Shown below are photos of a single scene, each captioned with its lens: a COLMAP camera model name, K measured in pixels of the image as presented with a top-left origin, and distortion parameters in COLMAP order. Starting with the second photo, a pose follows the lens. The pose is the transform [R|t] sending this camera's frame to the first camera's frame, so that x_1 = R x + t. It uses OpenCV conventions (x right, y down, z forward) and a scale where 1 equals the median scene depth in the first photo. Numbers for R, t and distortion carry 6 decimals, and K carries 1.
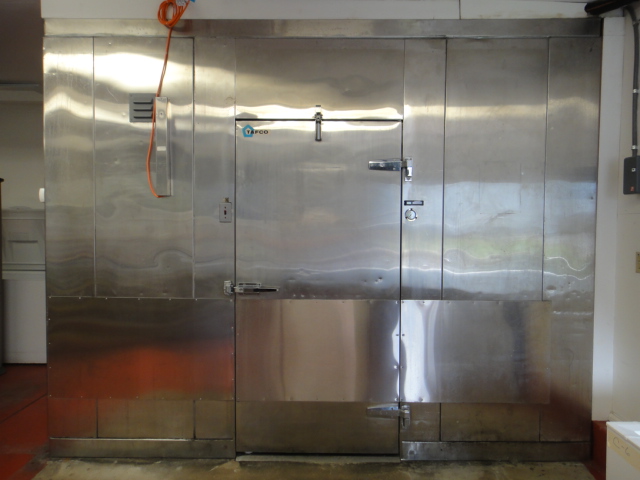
lens RADIAL K [[456.9, 0, 324.4], [0, 456.9, 243.5], [0, 0, 1]] dist [0.020539, -0.002669]
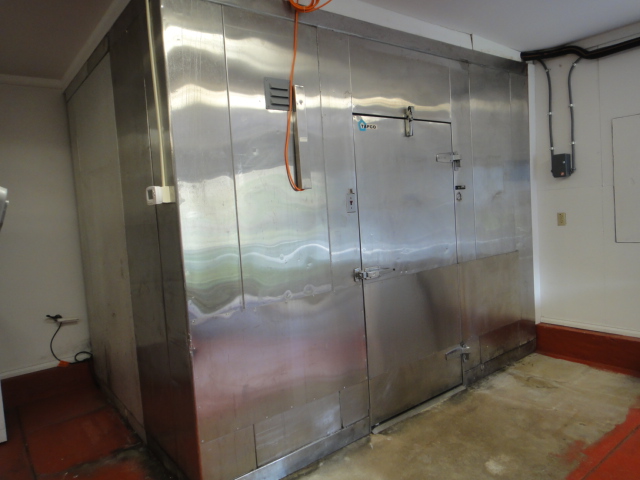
lens RADIAL K [[456.9, 0, 324.0], [0, 456.9, 241.9], [0, 0, 1]] dist [0.020539, -0.002669]
pose [[0.774720, -0.106715, 0.623234, -0.915474], [0.096783, 0.994054, 0.049903, -0.037946], [-0.624853, 0.021658, 0.780442, 0.231888]]
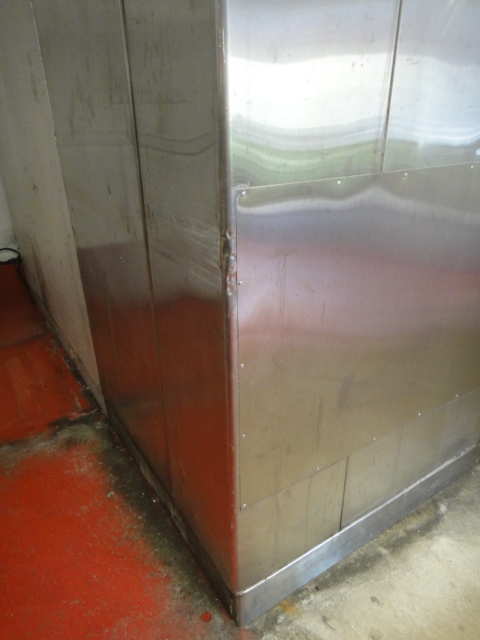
lens RADIAL K [[456.9, 0, 238.7], [0, 456.9, 319.0], [0, 0, 1]] dist [0.020539, -0.002669]
pose [[0.829703, -0.255196, 0.496456, -0.741109], [0.044360, 0.916709, 0.397086, 0.085071], [-0.556440, -0.307441, 0.771916, 0.809048]]
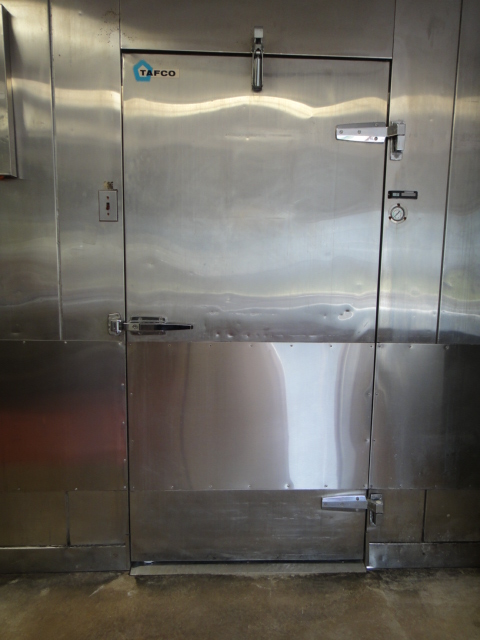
lens RADIAL K [[456.9, 0, 244.1], [0, 456.9, 329.0], [0, 0, 1]] dist [0.020539, -0.002669]
pose [[0.998622, 0.003867, 0.052328, -0.061071], [-0.008579, 0.995894, 0.090121, 0.042989], [-0.051764, -0.090445, 0.994555, 0.343449]]
